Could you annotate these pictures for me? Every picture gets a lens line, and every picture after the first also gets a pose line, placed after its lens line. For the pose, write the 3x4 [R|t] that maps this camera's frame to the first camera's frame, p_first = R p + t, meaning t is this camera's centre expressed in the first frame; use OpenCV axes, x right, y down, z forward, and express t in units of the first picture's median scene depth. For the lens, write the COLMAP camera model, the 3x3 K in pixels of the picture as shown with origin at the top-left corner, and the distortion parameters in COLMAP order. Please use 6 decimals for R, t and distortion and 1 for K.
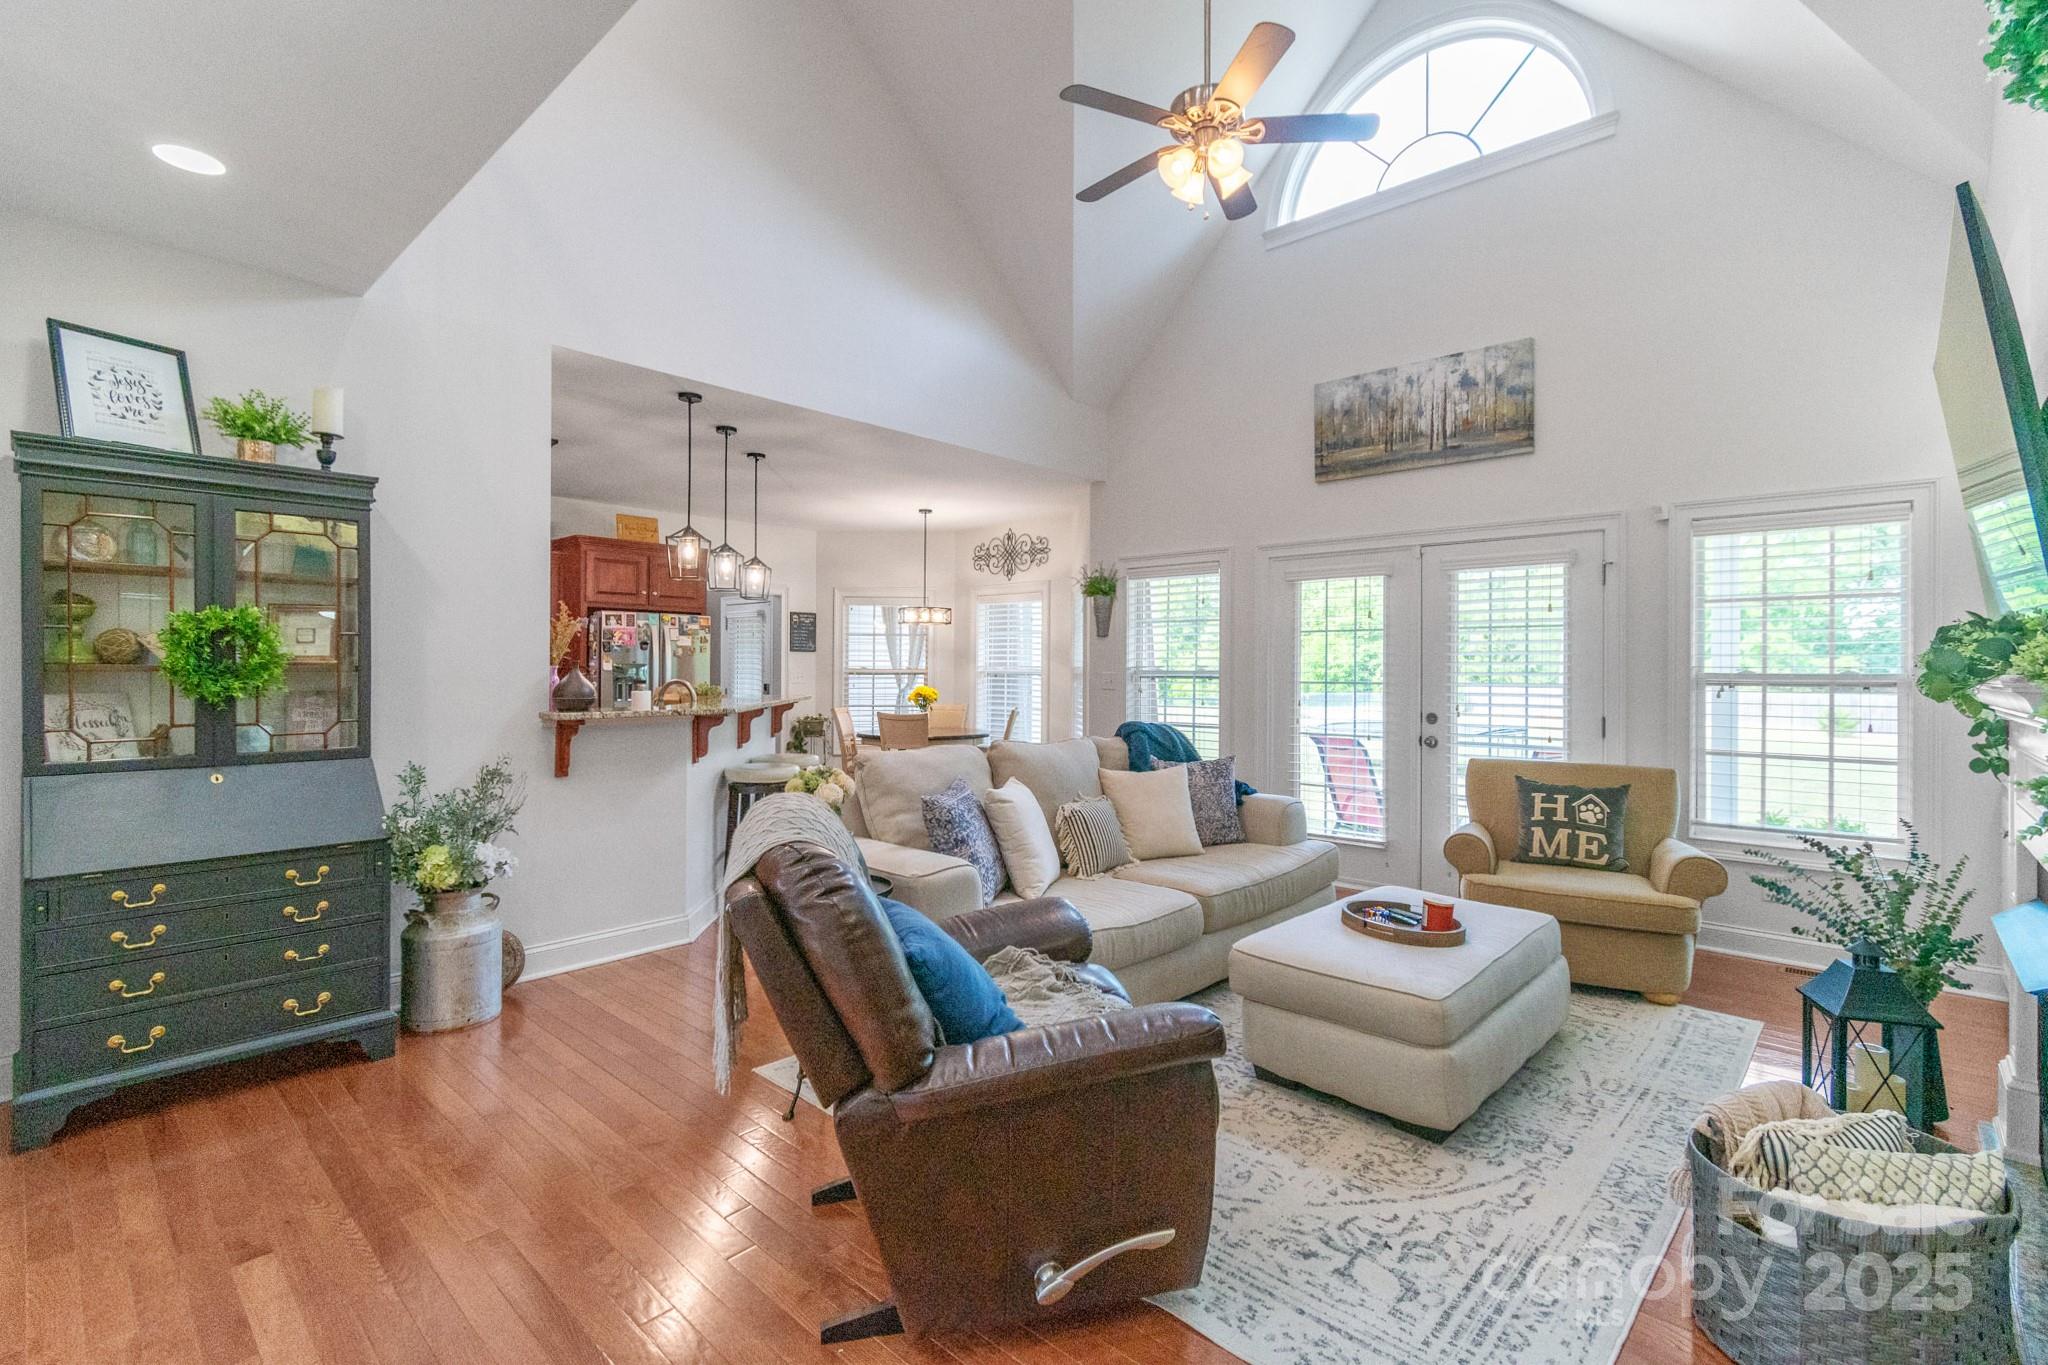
lens RADIAL K [[929.8, 0, 1019.4], [0, 929.8, 667.3], [0, 0, 1]] dist [0.007641, -0.000780]
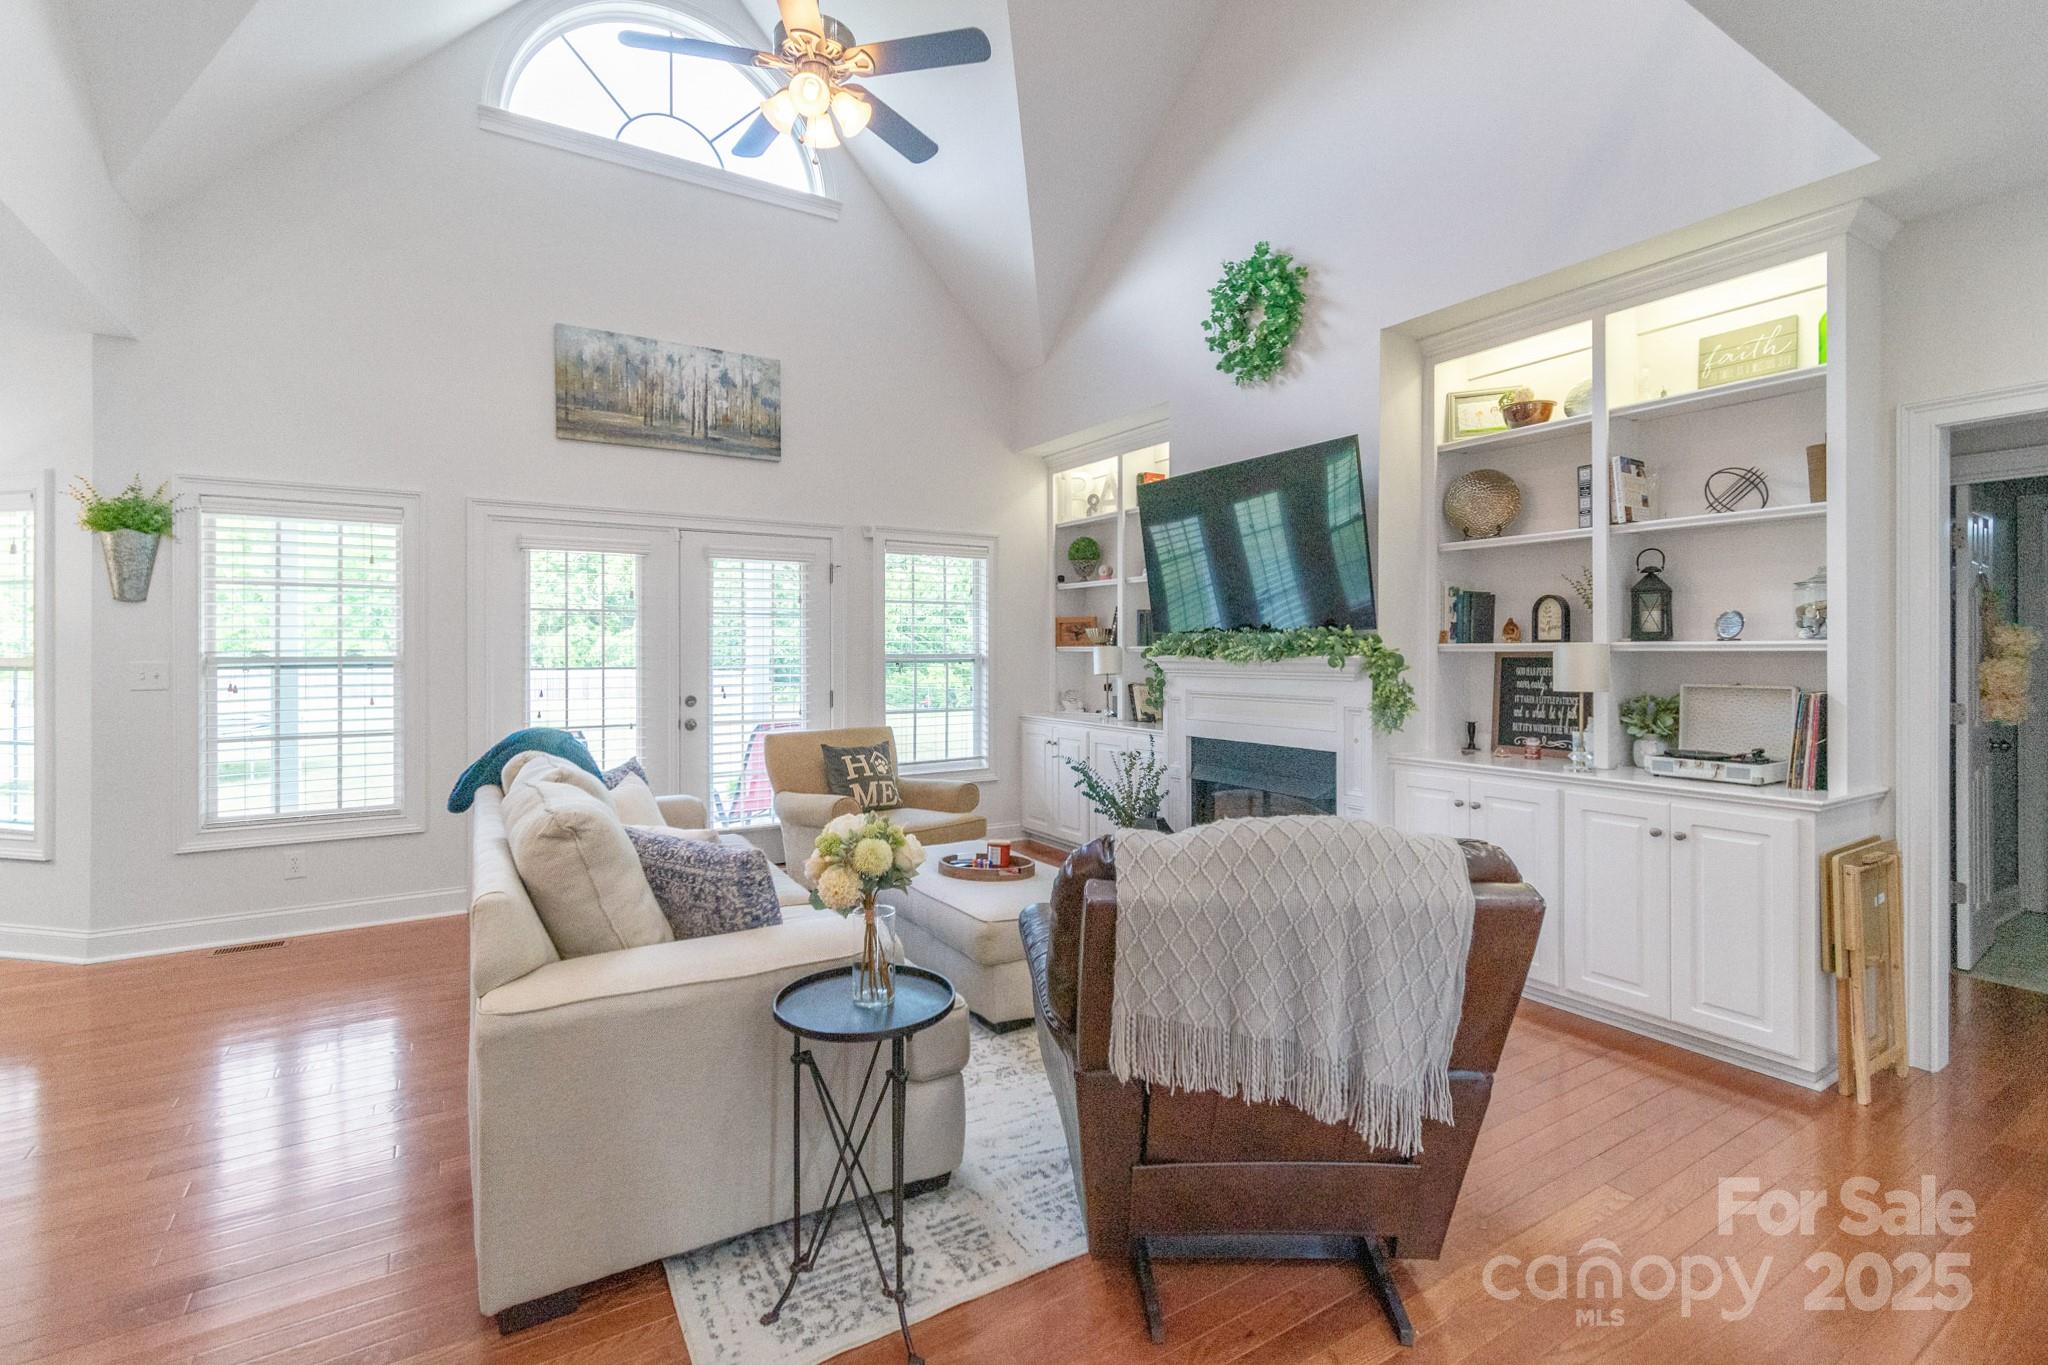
lens RADIAL K [[929.8, 0, 1015.3], [0, 929.8, 651.5], [0, 0, 1]] dist [0.007641, -0.000780]
pose [[0.257338, -0.006267, 0.966301, -0.443228], [0.002017, 0.999980, 0.005949, -0.004673], [-0.966319, 0.000418, 0.257346, 0.399977]]
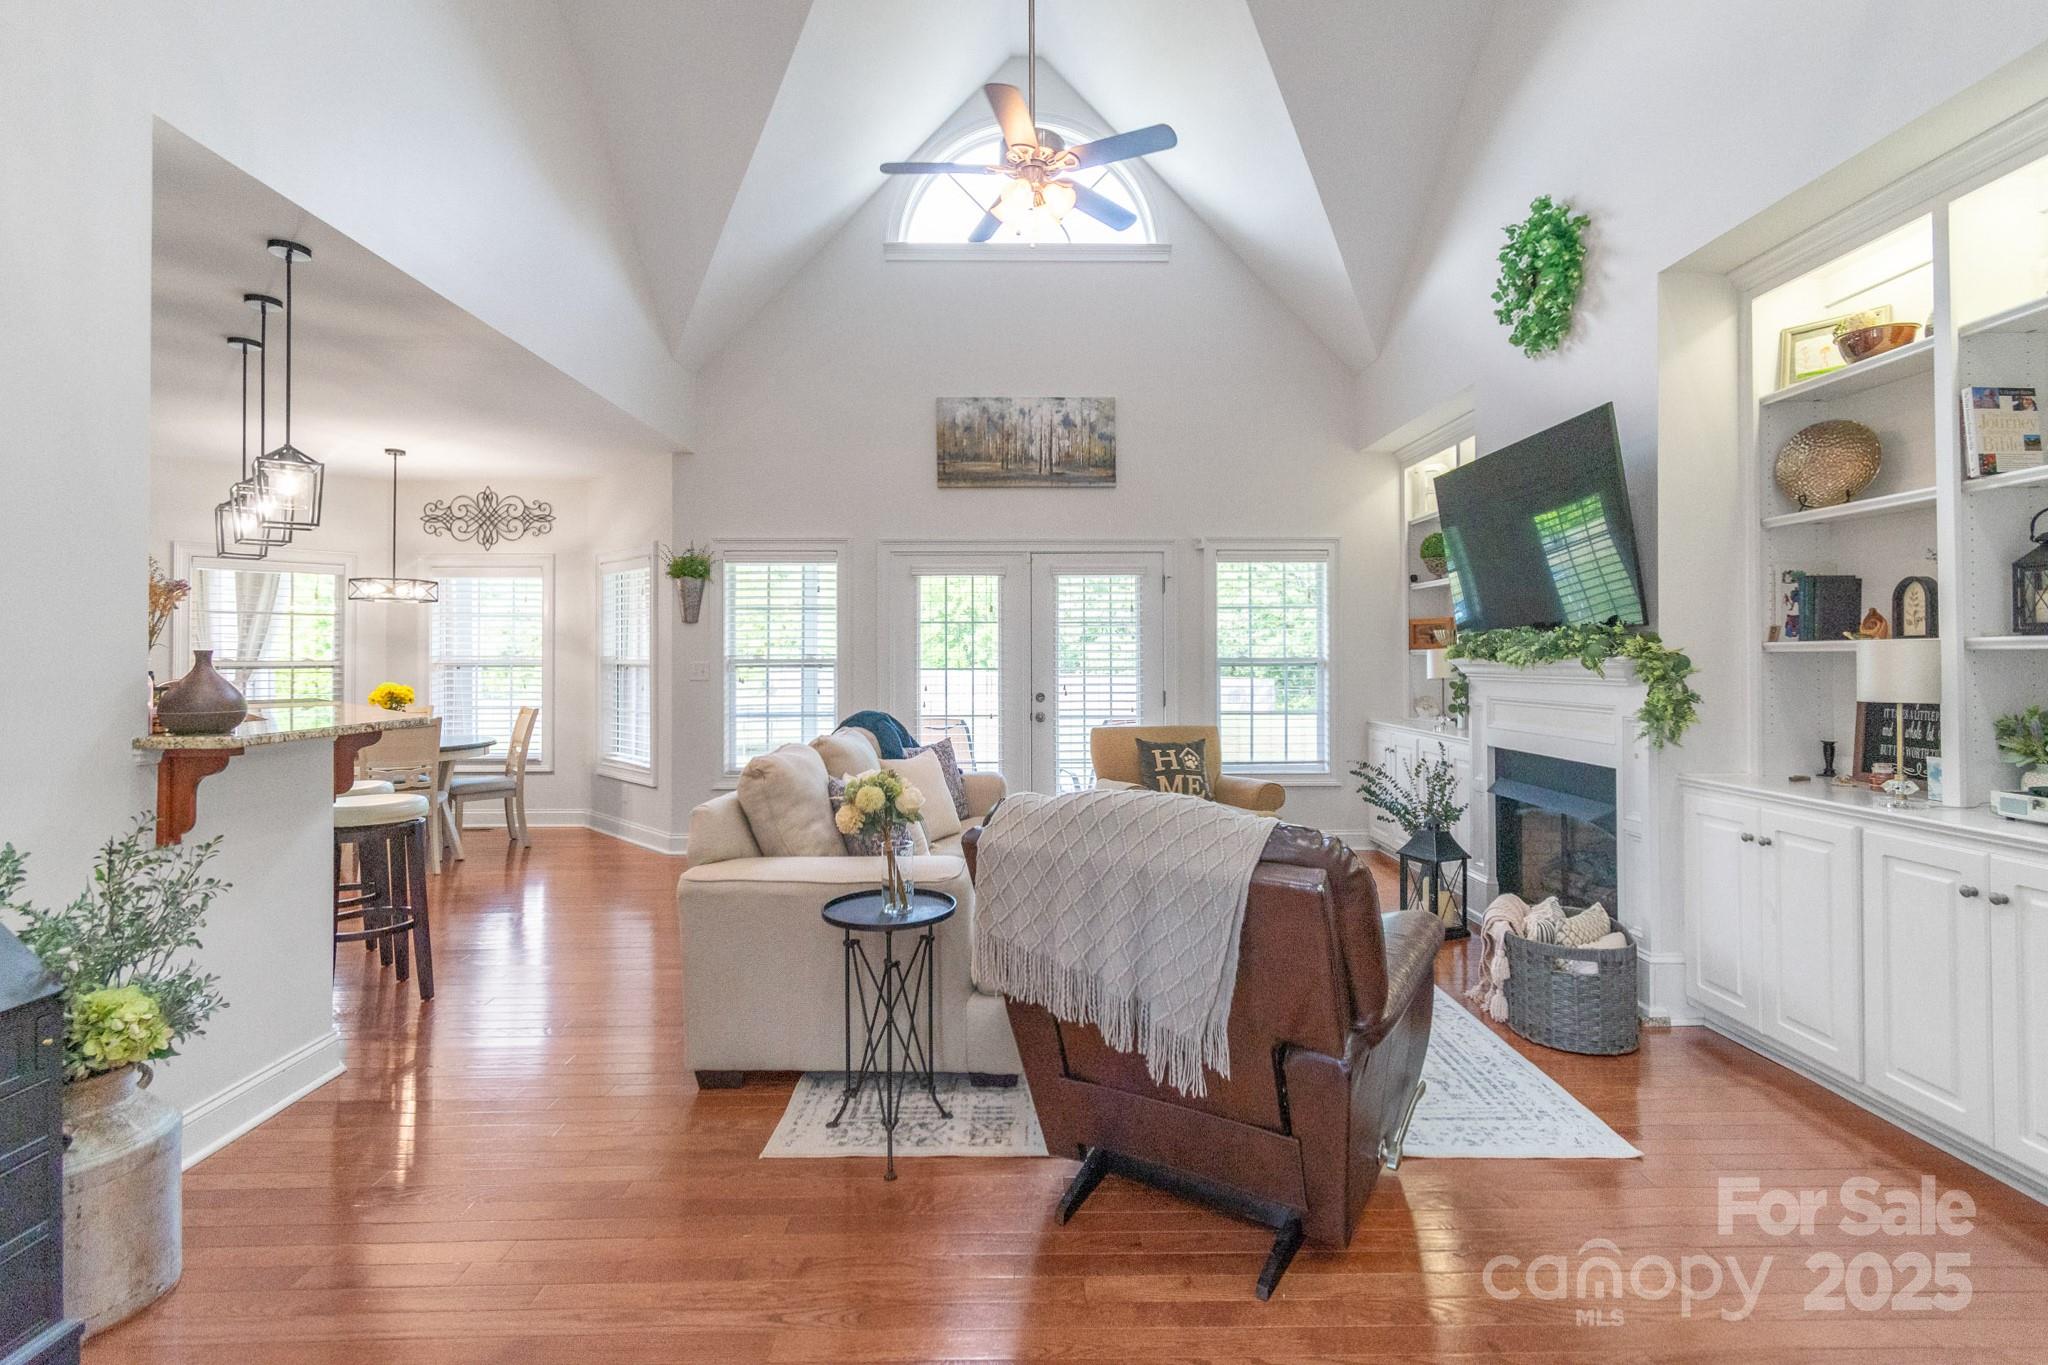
lens RADIAL K [[929.8, 0, 1027.8], [0, 929.8, 649.6], [0, 0, 1]] dist [0.007641, -0.000780]
pose [[0.721616, -0.000423, 0.692294, -0.395788], [0.005662, 0.999970, -0.005291, -0.000358], [-0.692271, 0.007738, 0.721597, 0.148659]]
